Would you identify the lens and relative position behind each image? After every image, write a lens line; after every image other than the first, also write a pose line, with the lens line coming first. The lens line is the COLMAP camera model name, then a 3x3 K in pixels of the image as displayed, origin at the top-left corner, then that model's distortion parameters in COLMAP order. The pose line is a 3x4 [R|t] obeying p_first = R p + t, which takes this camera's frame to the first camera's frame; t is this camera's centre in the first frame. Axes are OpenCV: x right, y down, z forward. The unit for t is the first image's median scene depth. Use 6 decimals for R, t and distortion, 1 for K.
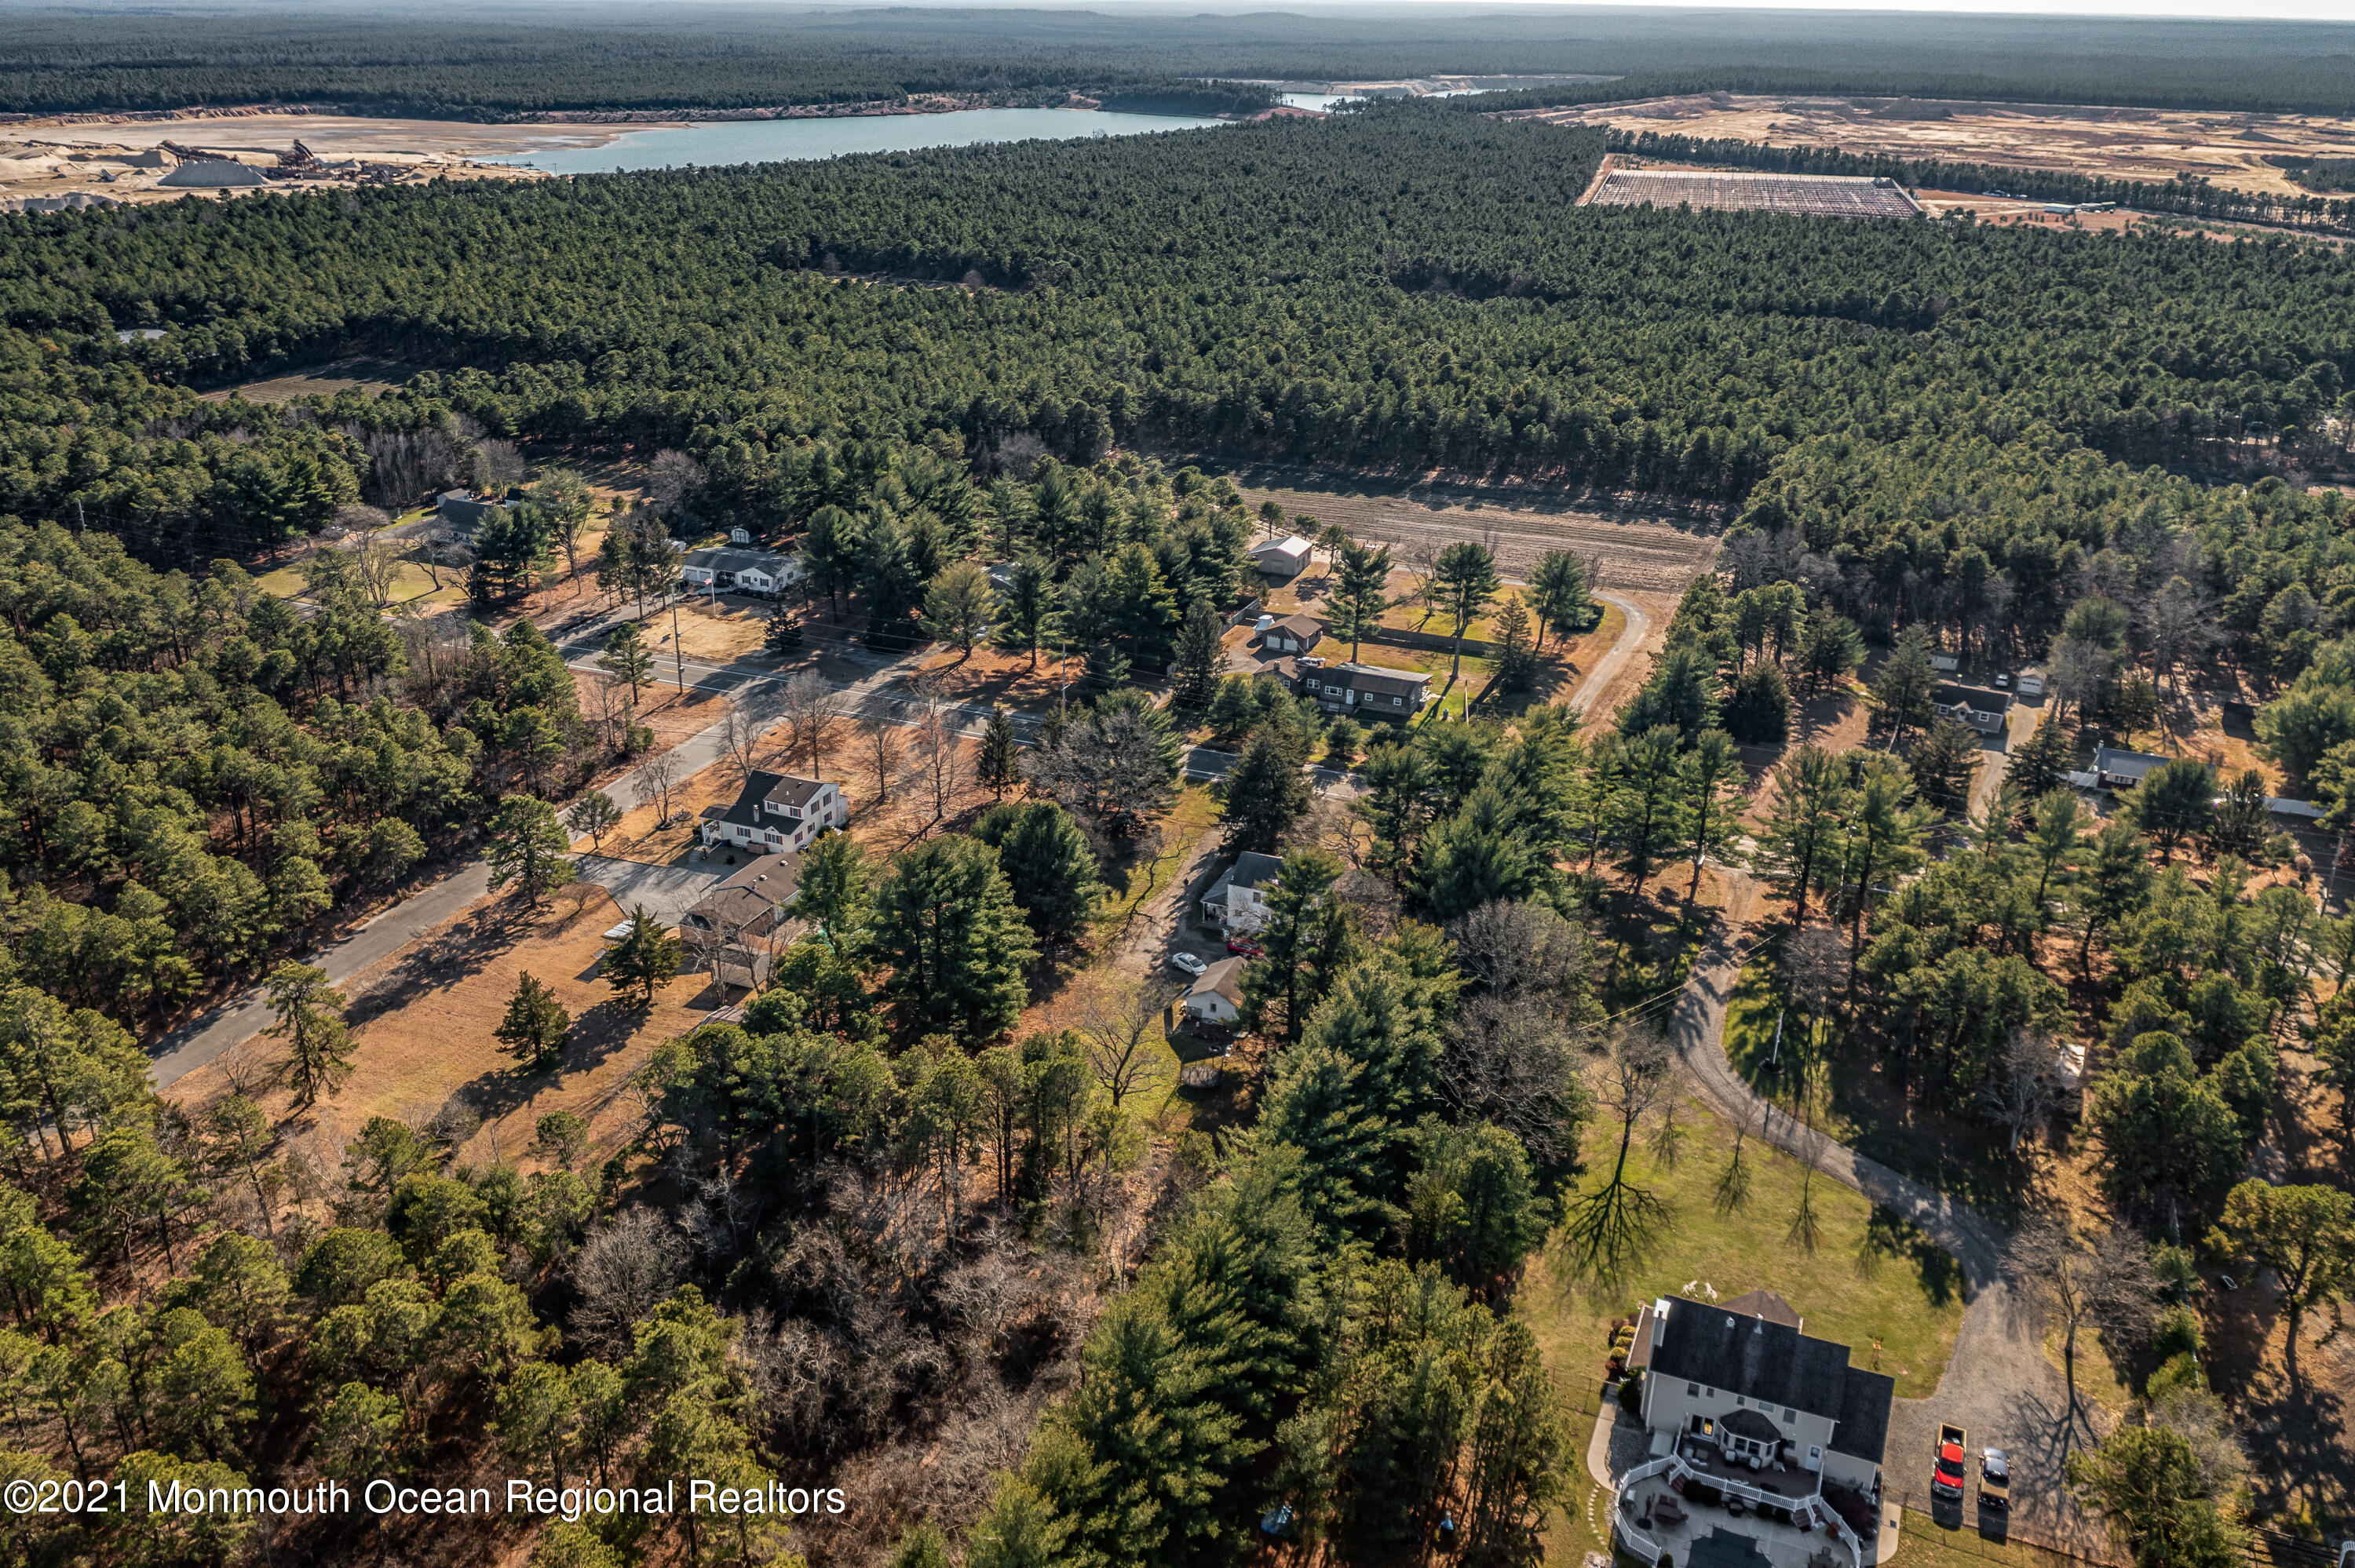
lens RADIAL K [[1873.2, 0, 1185.2], [0, 1873.2, 777.0], [0, 0, 1]] dist [-0.003779, 0.005593]
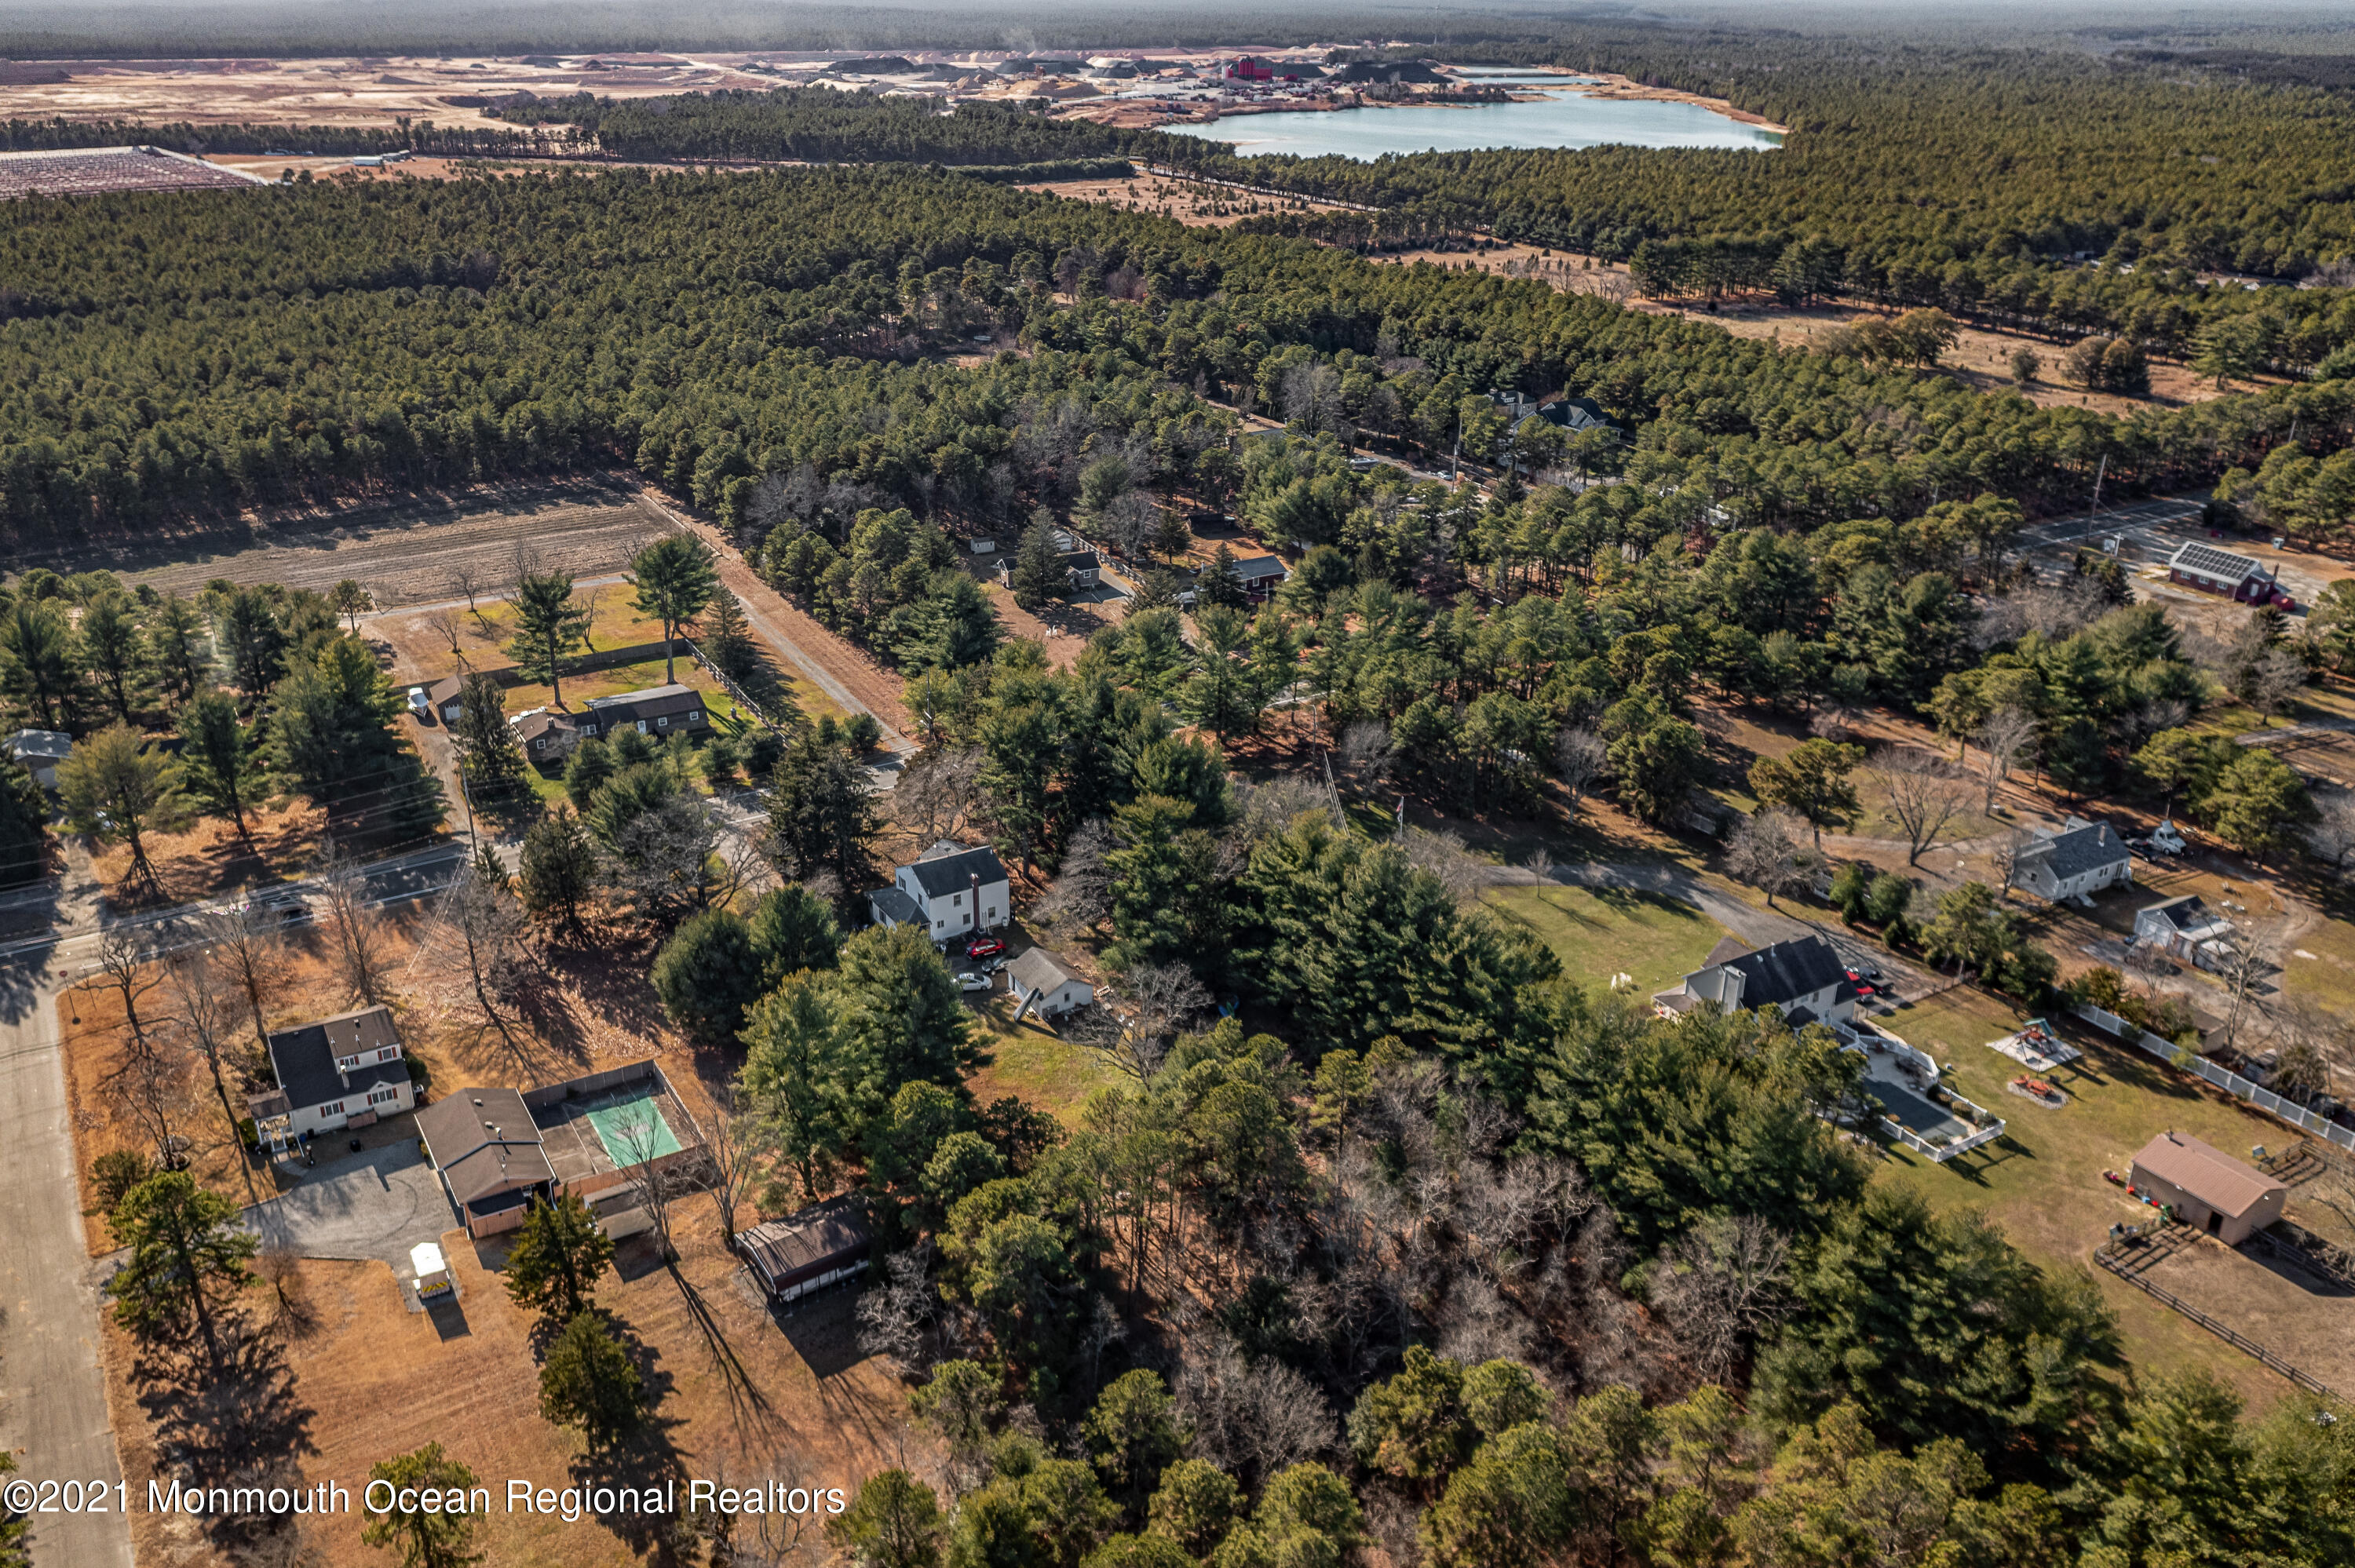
lens RADIAL K [[1873.2, 0, 1179.8], [0, 1873.2, 794.8], [0, 0, 1]] dist [-0.003779, 0.005593]
pose [[0.589508, -0.339564, 0.732923, -0.420641], [0.316545, 0.931891, 0.177141, -0.086954], [-0.743155, 0.127577, 0.656844, 0.196593]]
